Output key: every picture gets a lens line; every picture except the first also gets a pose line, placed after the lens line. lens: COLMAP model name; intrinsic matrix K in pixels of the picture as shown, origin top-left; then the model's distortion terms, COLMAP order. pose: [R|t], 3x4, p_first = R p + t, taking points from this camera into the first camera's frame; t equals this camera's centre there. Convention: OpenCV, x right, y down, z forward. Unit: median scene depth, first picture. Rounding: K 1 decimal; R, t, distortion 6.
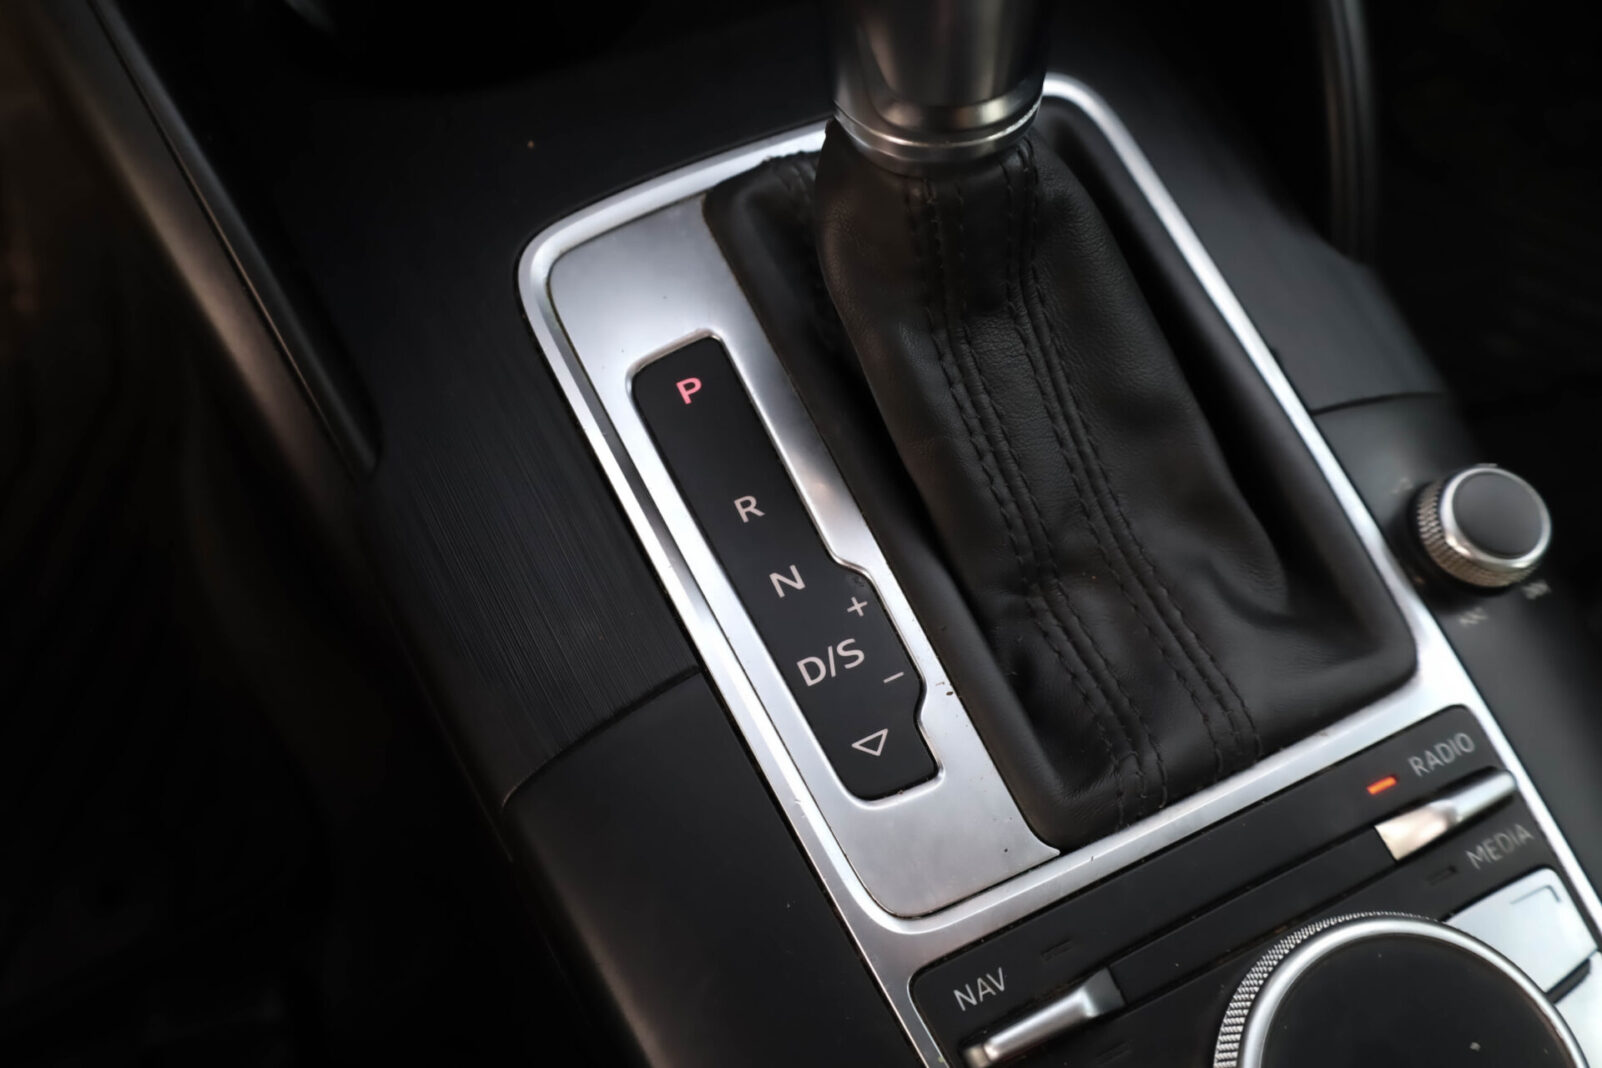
lens RADIAL K [[1497.5, 0, 800.3], [0, 1497.5, 518.6], [0, 0, 1]] dist [0.011847, 0.000000]
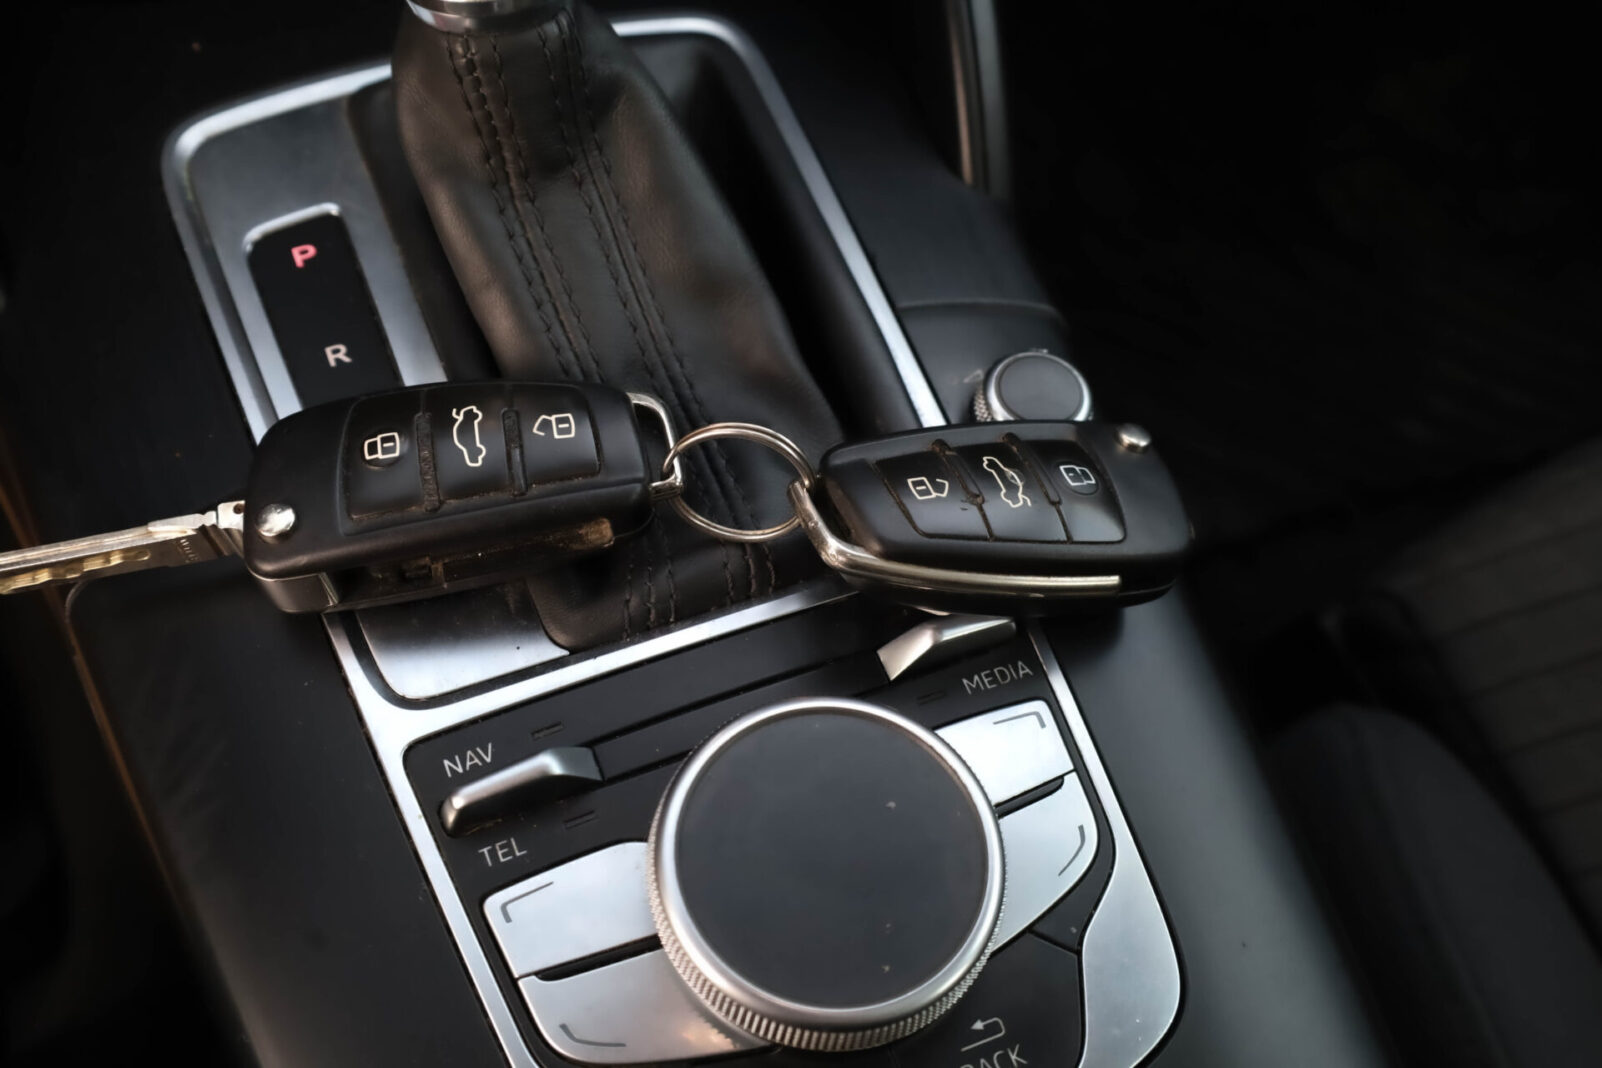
lens RADIAL K [[1733.7, 0, 812.0], [0, 1733.7, 537.2], [0, 0, 1]] dist [0.023672, 0.000000]
pose [[0.998849, 0.039609, -0.027037, 0.358269], [-0.042418, 0.992717, -0.112759, 0.259061], [0.022374, 0.113776, 0.993254, -0.229968]]
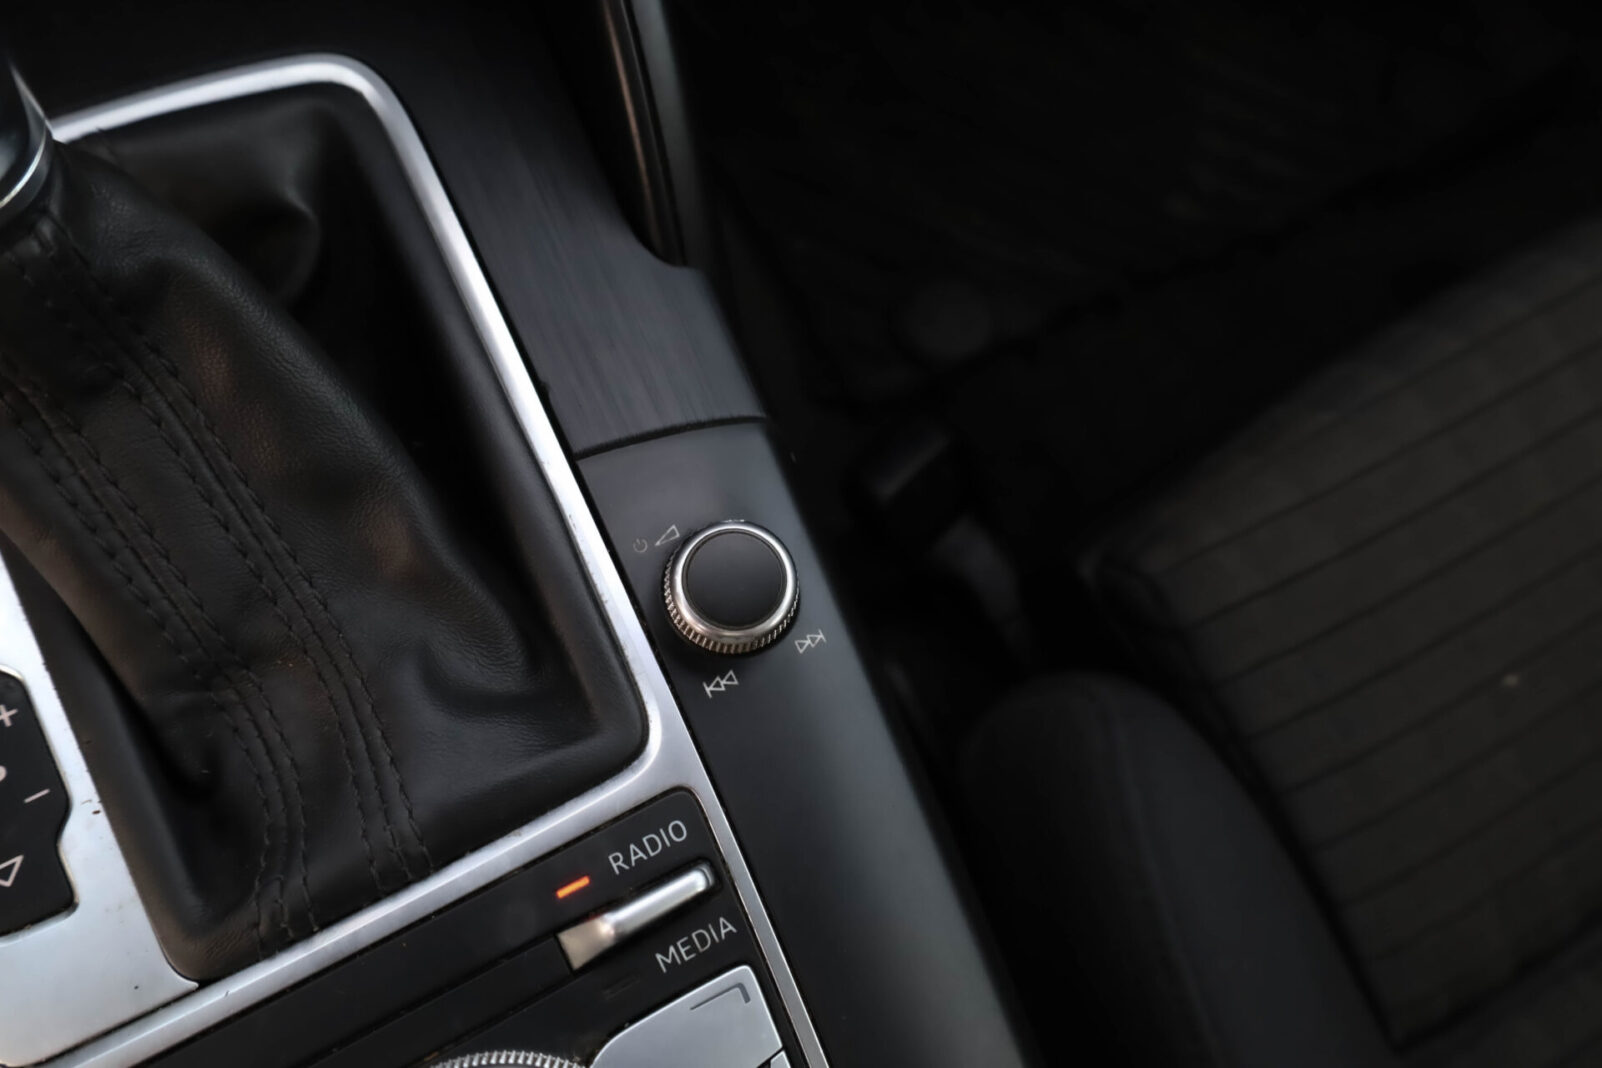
lens RADIAL K [[1360.1, 0, 794.1], [0, 1360.1, 527.7], [0, 0, 1]] dist [0.002906, 0.027643]
pose [[0.999197, -0.029161, 0.027462, 0.504029], [0.024062, 0.985062, 0.170512, -0.186093], [-0.032024, -0.169714, 0.984973, 0.187068]]
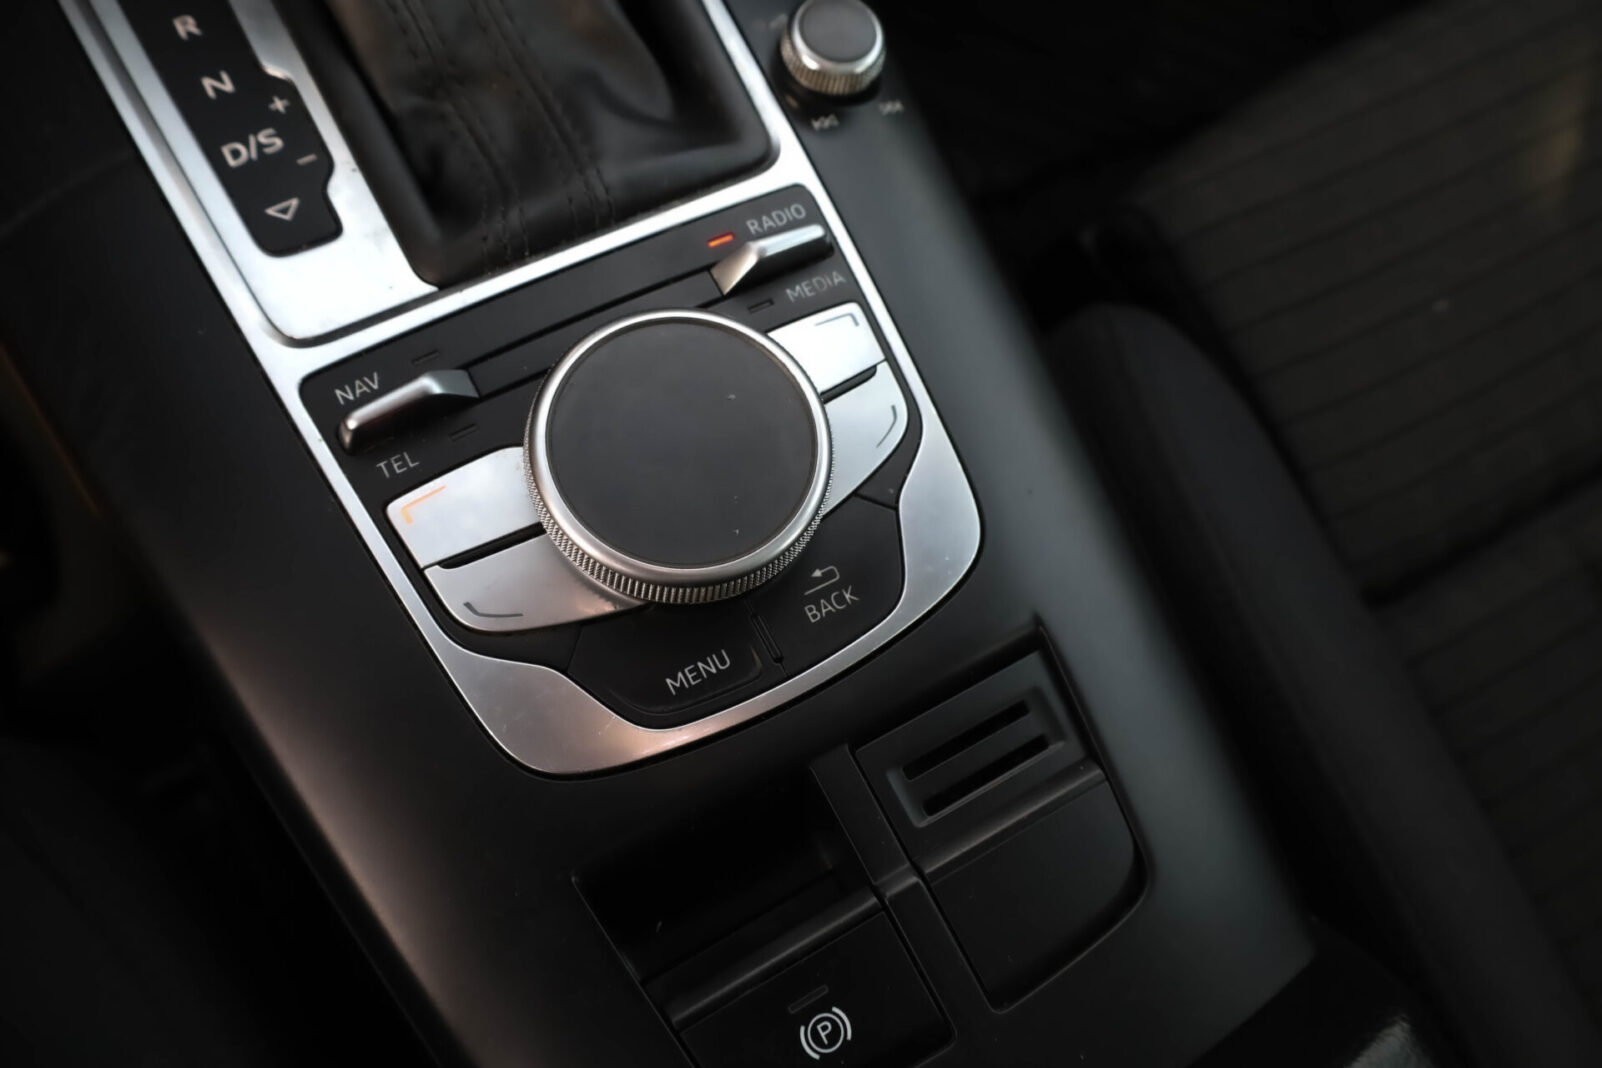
lens RADIAL K [[1360.1, 0, 802.4], [0, 1360.1, 538.5], [0, 0, 1]] dist [0.002906, 0.027643]
pose [[0.997186, -0.040083, 0.063347, 0.369899], [0.032917, 0.993344, 0.110378, 0.295264], [-0.067349, -0.107982, 0.991869, -0.127993]]
